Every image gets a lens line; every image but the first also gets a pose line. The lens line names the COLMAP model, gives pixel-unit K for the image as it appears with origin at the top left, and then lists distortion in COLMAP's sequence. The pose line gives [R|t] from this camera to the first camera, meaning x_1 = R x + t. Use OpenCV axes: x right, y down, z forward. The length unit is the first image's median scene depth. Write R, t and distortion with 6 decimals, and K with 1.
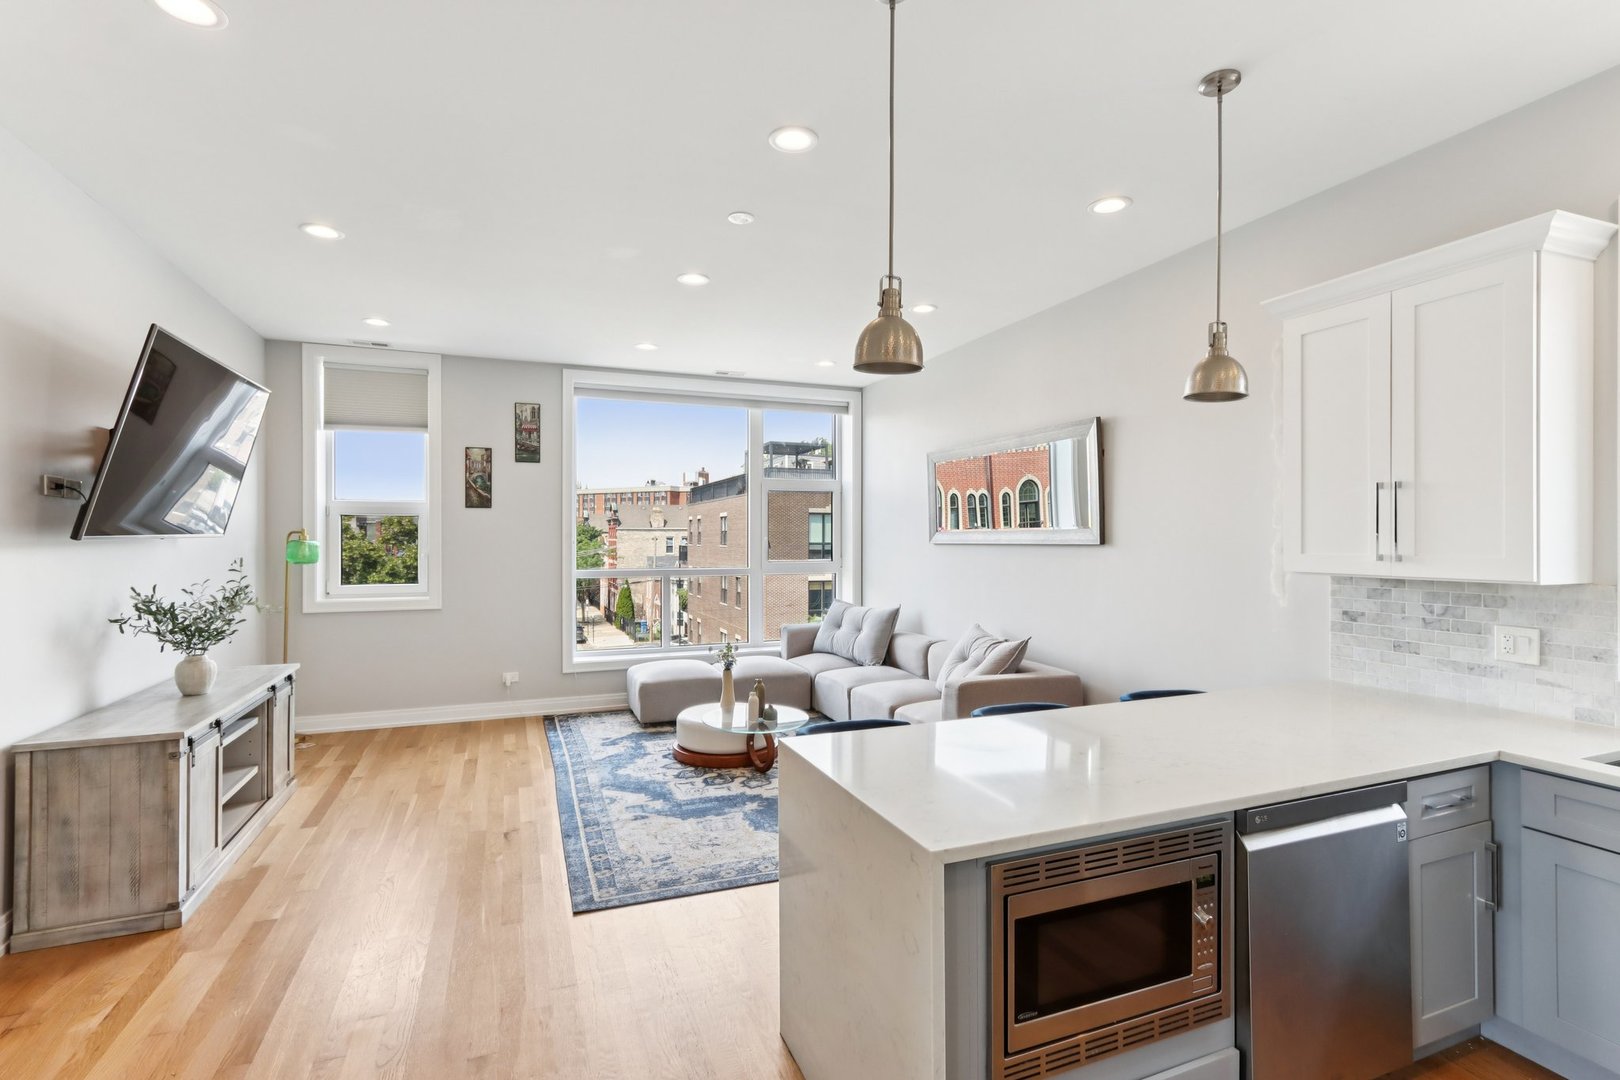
lens RADIAL K [[757.1, 0, 811.9], [0, 757.1, 537.1], [0, 0, 1]] dist [0.000583, 0.001340]
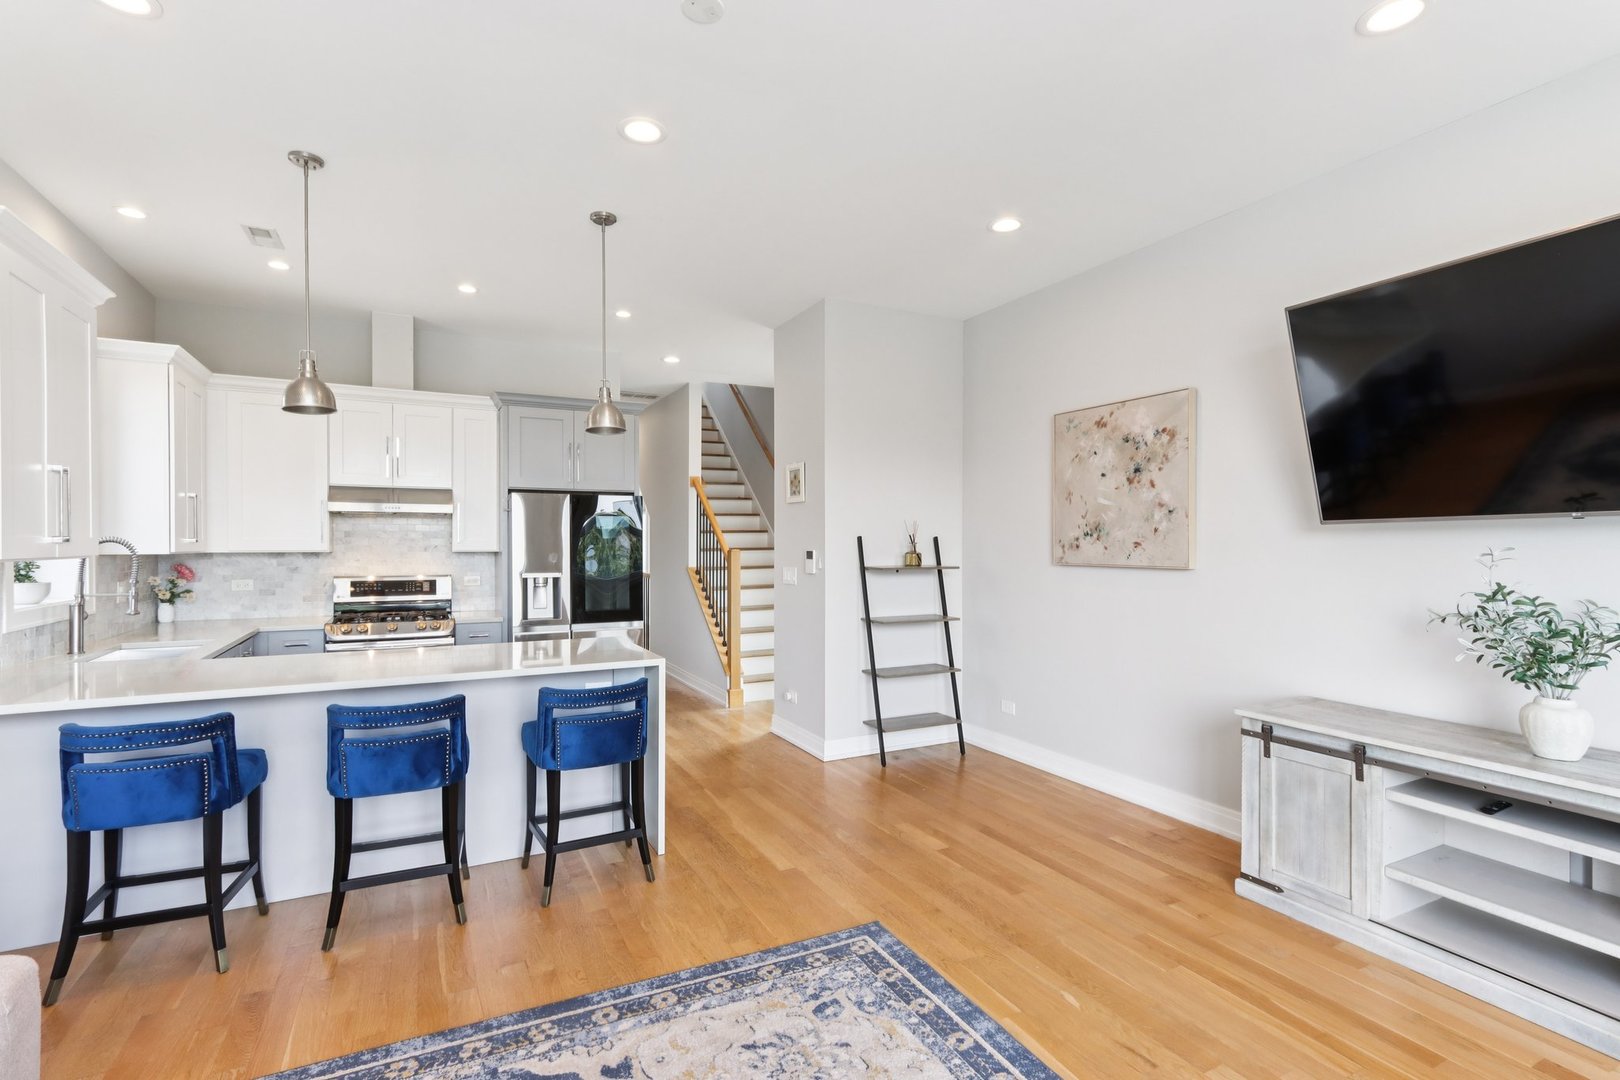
lens RADIAL K [[751.7, 0, 808.8], [0, 751.7, 549.3], [0, 0, 1]] dist [-0.000126, 0.004142]
pose [[-0.995372, 0.000972, -0.096095, -0.095772], [0.000168, 0.999965, 0.008374, 0.019283], [0.096099, 0.008319, -0.995337, 1.291340]]
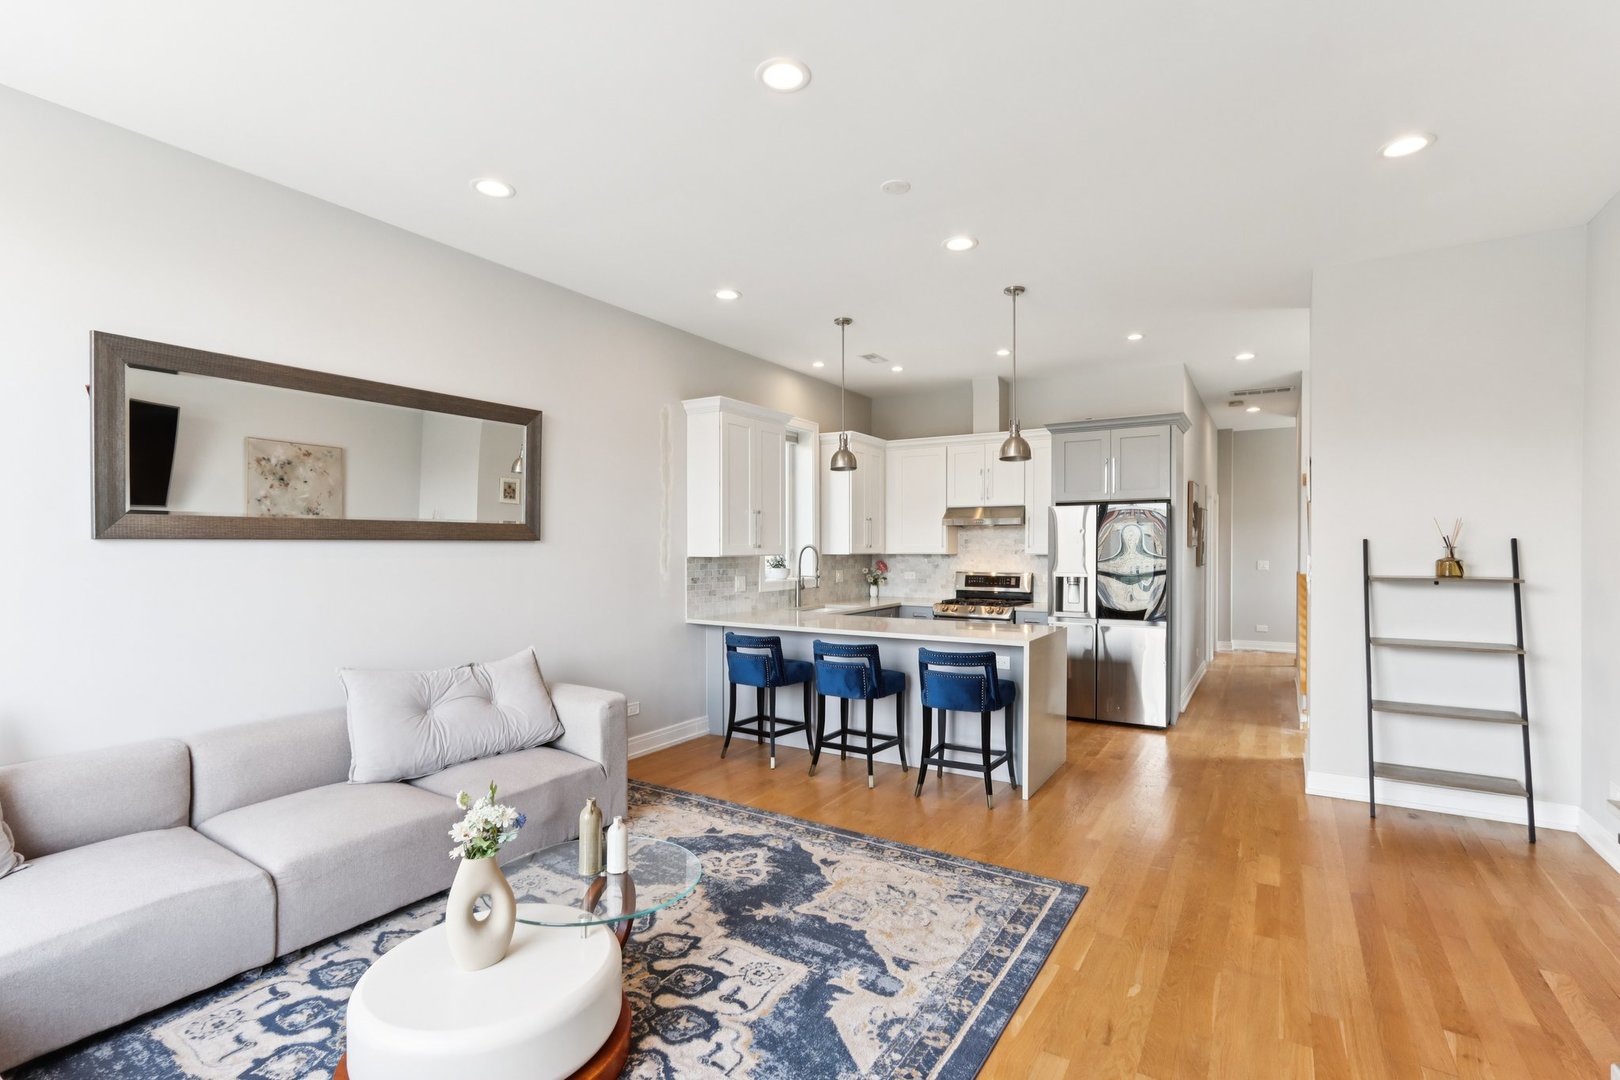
lens RADIAL K [[755.0, 0, 813.8], [0, 755.0, 553.0], [0, 0, 1]] dist [0.001576, 0.001608]
pose [[-0.596651, -0.004655, 0.802488, -0.622035], [0.000755, 0.999979, 0.006362, 0.019962], [-0.802501, 0.004402, -0.596635, 1.295969]]
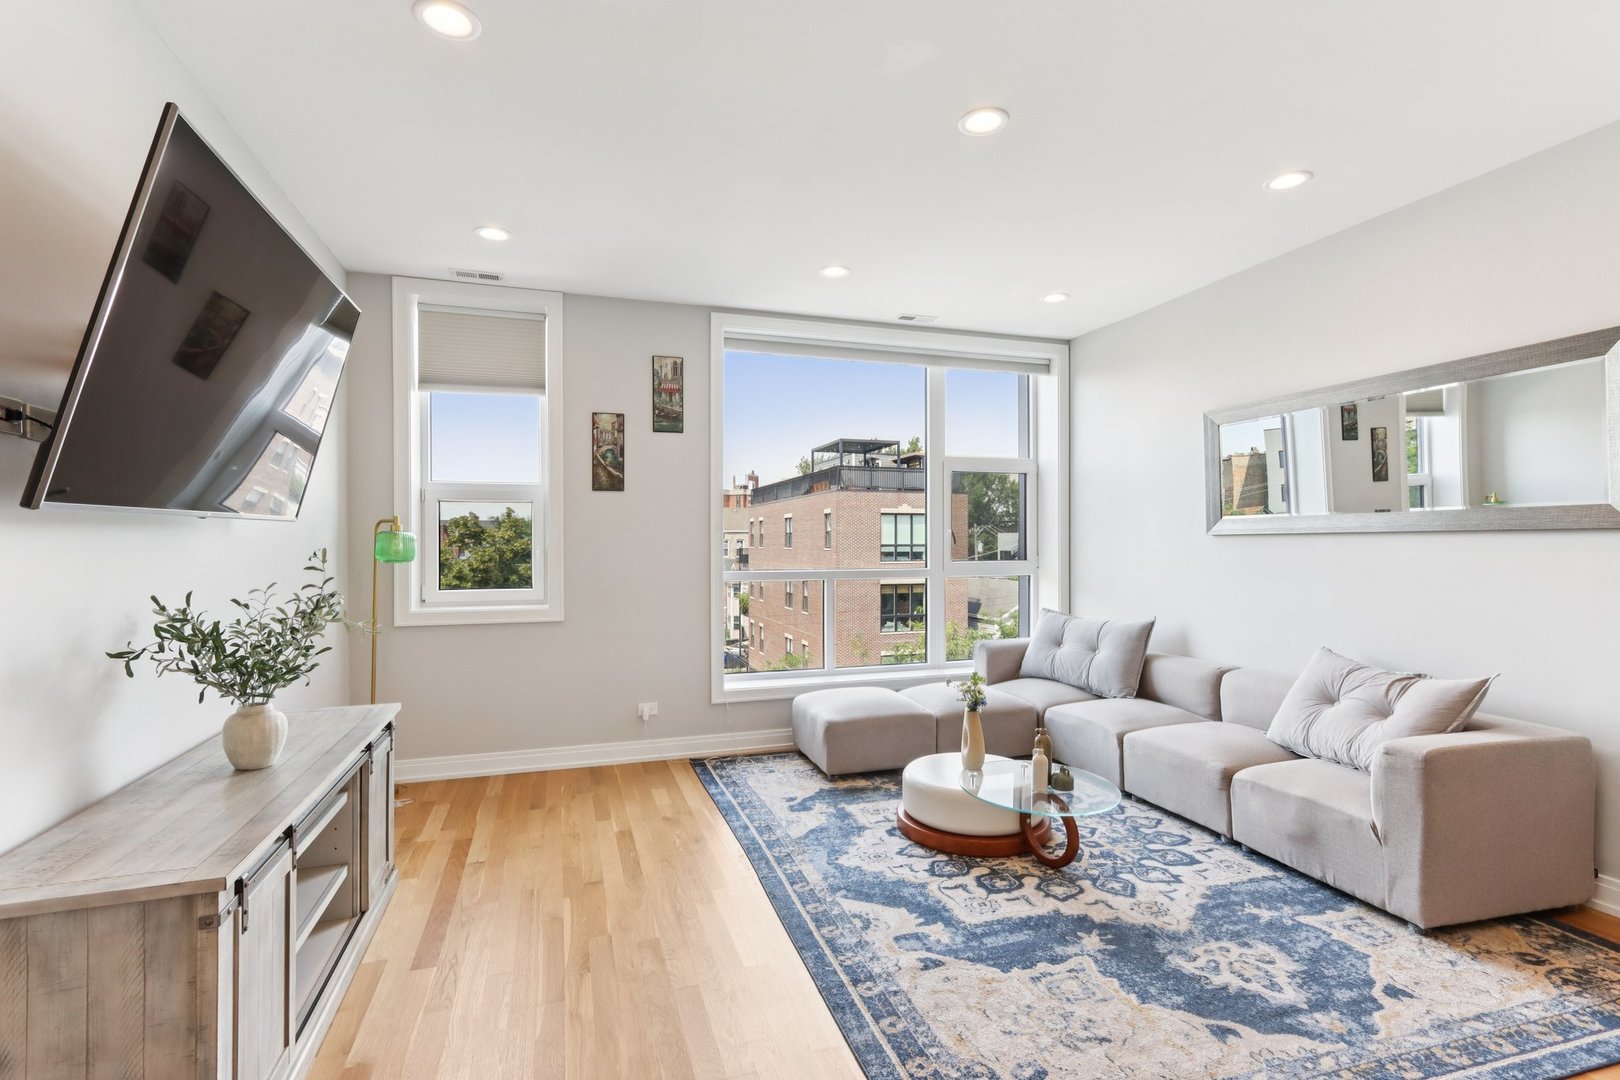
lens RADIAL K [[757.5, 0, 807.6], [0, 757.5, 541.9], [0, 0, 1]] dist [-0.001307, 0.004286]
pose [[0.997833, -0.002473, -0.065751, -0.258613], [0.002598, 0.999995, 0.001809, 0.017848], [0.065747, -0.001976, 0.997834, 0.331709]]
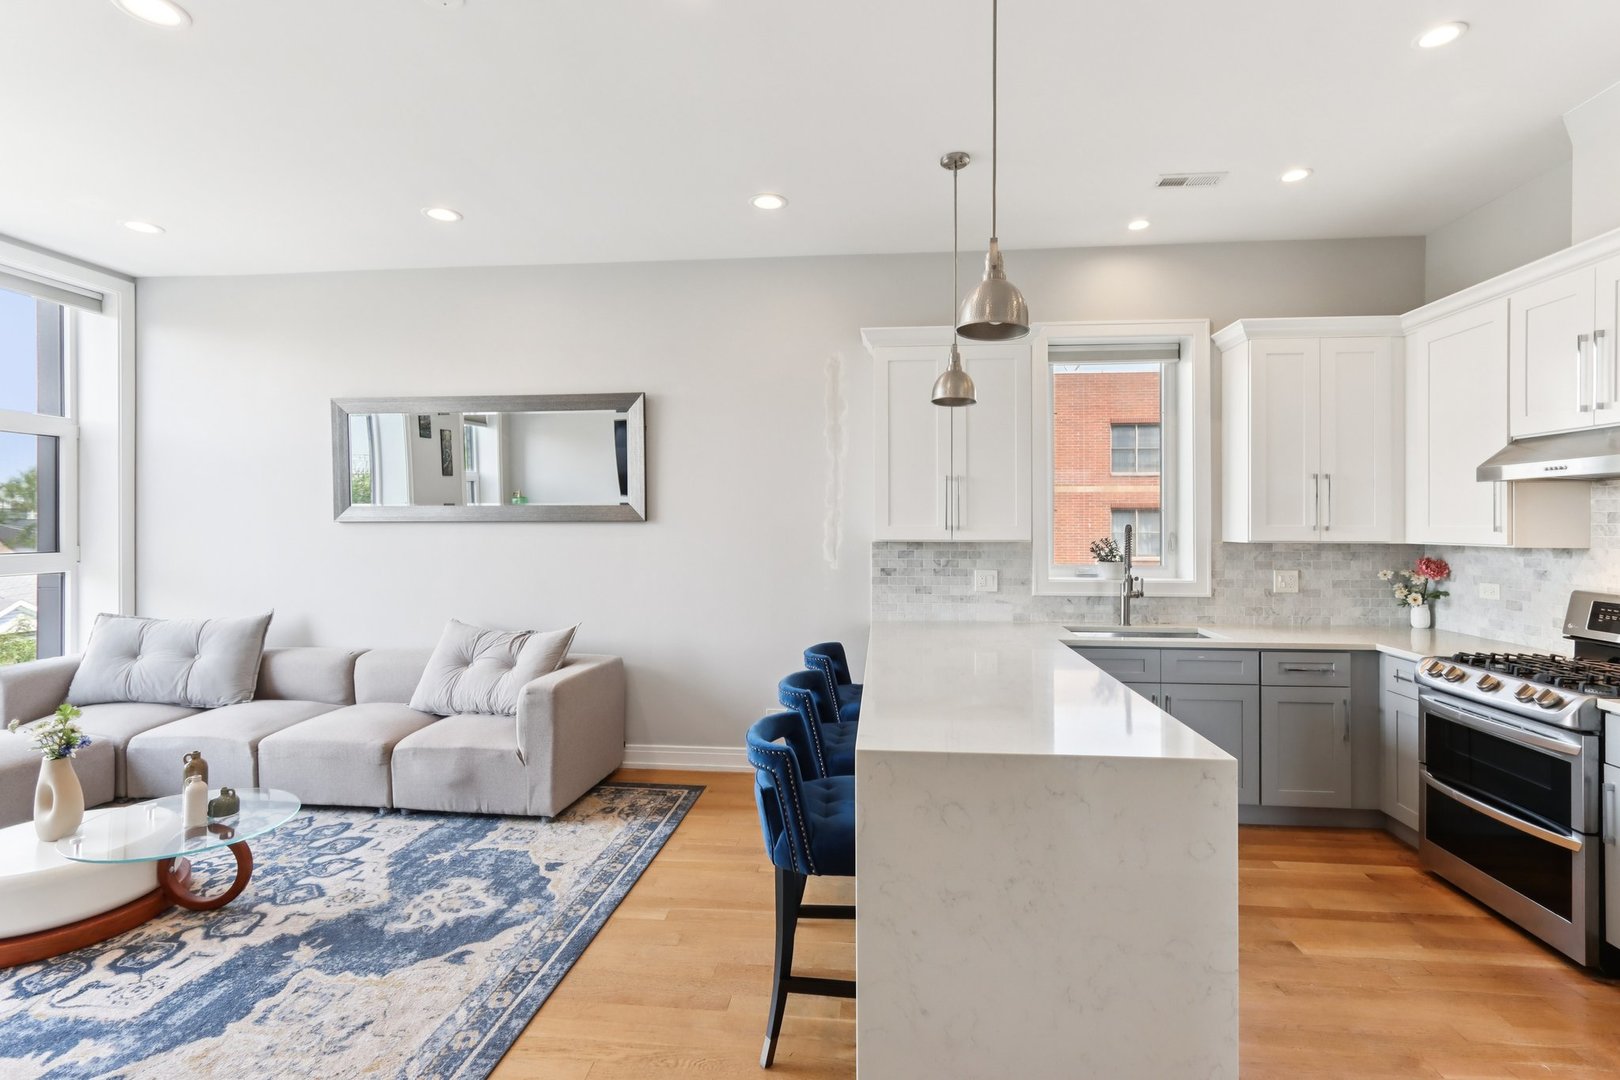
lens RADIAL K [[760.7, 0, 813.4], [0, 760.7, 518.3], [0, 0, 1]] dist [-0.000641, 0.003711]
pose [[0.456913, 0.008904, 0.889467, -0.409227], [-0.002985, 0.999960, -0.008477, 0.013699], [-0.889506, 0.001218, 0.456921, 0.344226]]
